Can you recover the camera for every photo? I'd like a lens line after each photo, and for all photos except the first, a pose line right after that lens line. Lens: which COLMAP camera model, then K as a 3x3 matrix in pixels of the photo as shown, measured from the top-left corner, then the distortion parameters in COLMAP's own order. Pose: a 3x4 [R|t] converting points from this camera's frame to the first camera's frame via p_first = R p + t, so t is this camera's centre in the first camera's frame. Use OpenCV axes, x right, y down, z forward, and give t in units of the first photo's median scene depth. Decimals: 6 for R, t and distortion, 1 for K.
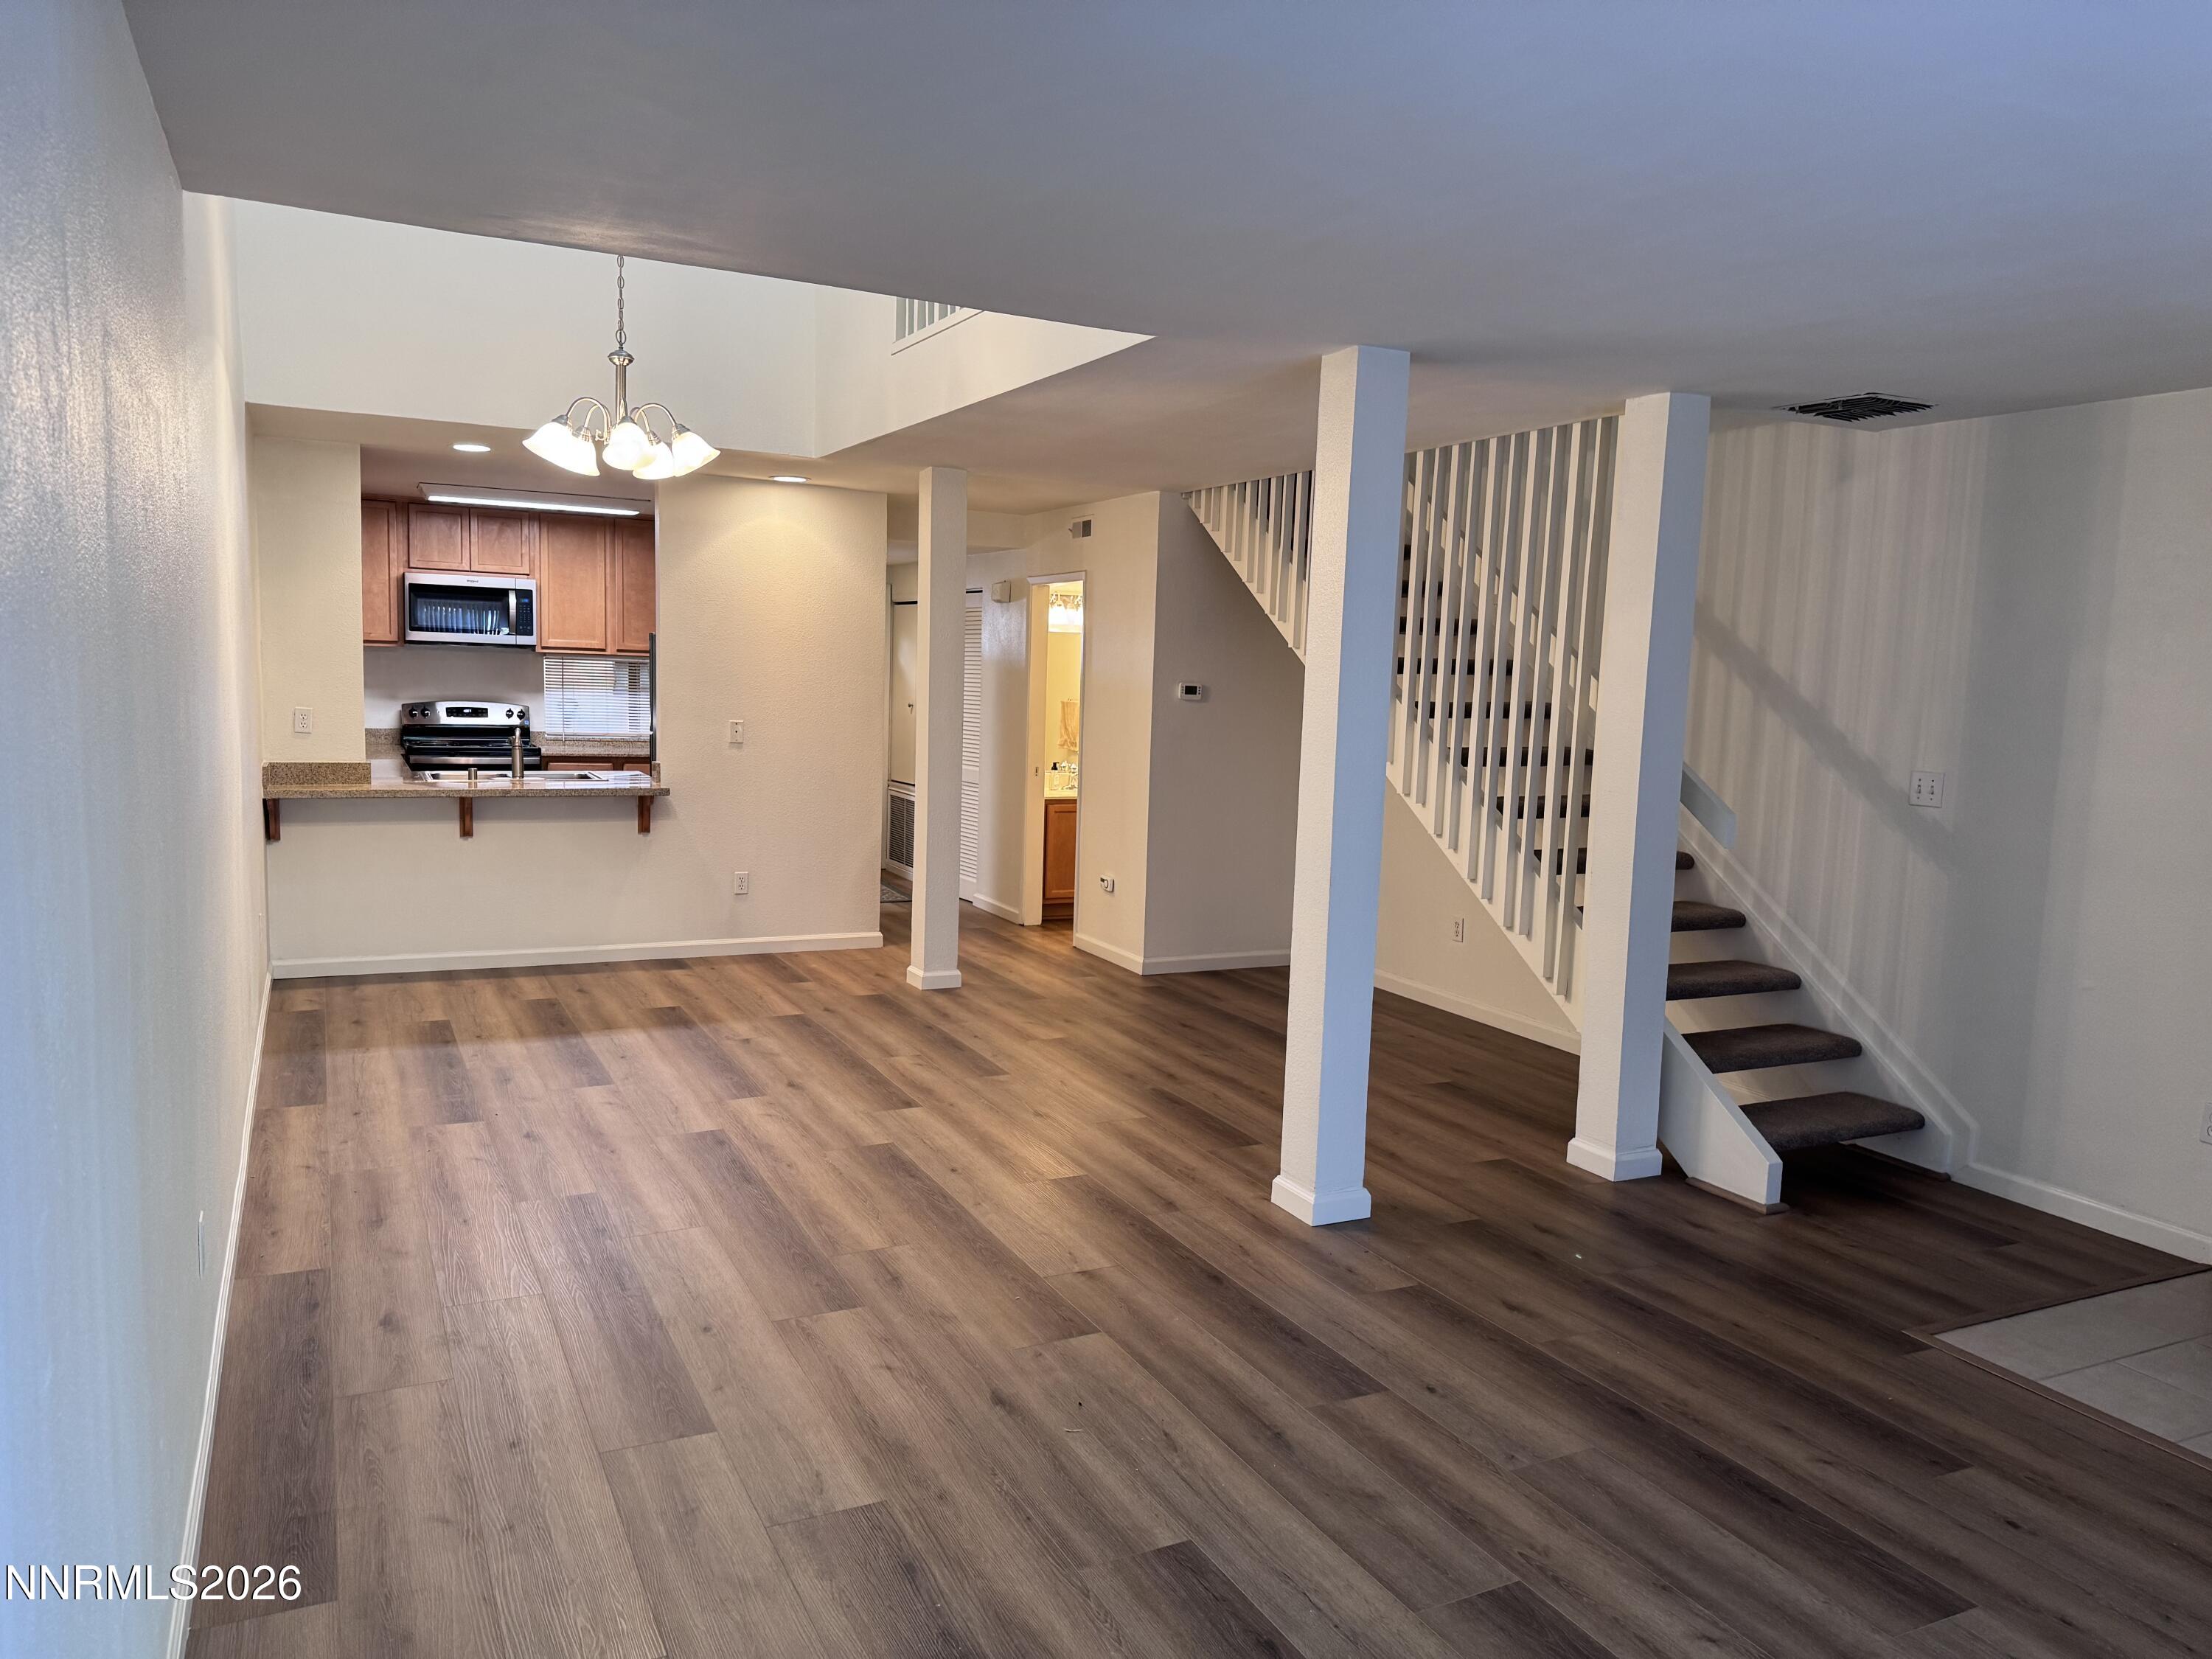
lens RADIAL K [[1522.5, 0, 1110.6], [0, 1522.5, 834.3], [0, 0, 1]] dist [0.030245, -0.037806]
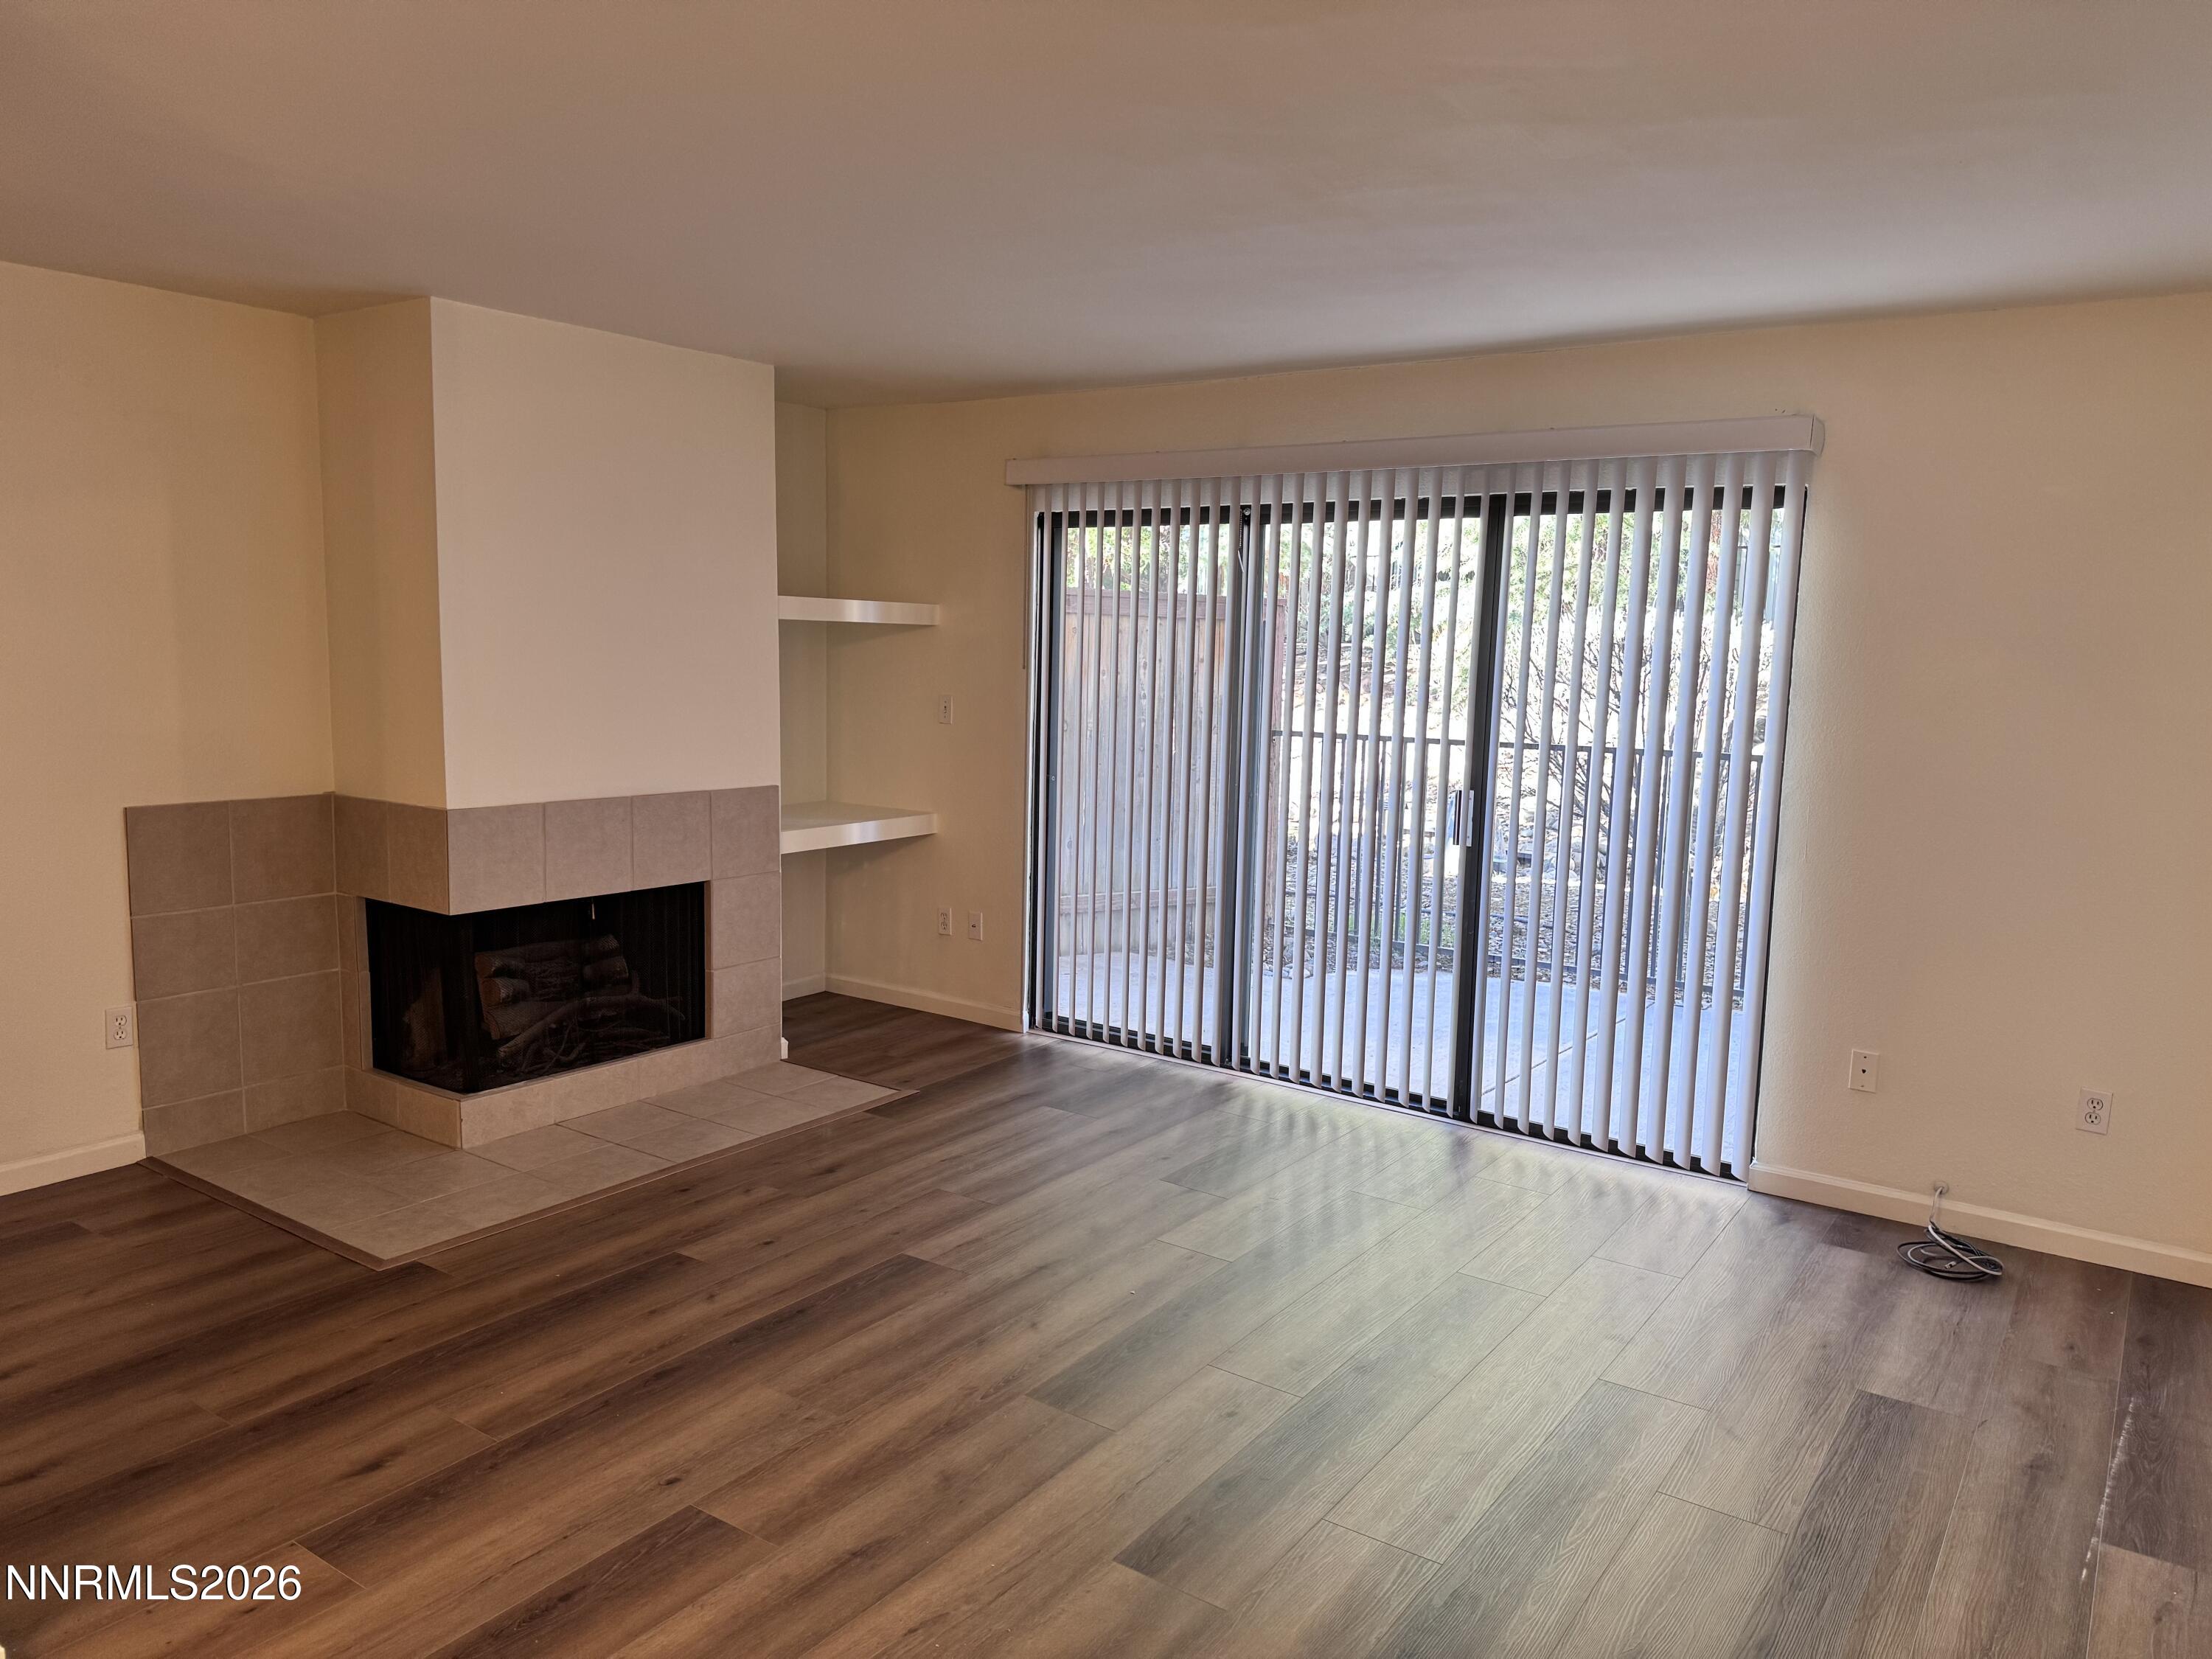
lens RADIAL K [[1522.5, 0, 1083.0], [0, 1522.5, 844.1], [0, 0, 1]] dist [0.030245, -0.037806]
pose [[-0.462324, -0.167053, 0.870833, -0.543332], [0.054203, 0.974932, 0.215799, -0.141191], [-0.885053, 0.146971, -0.441680, 1.069380]]
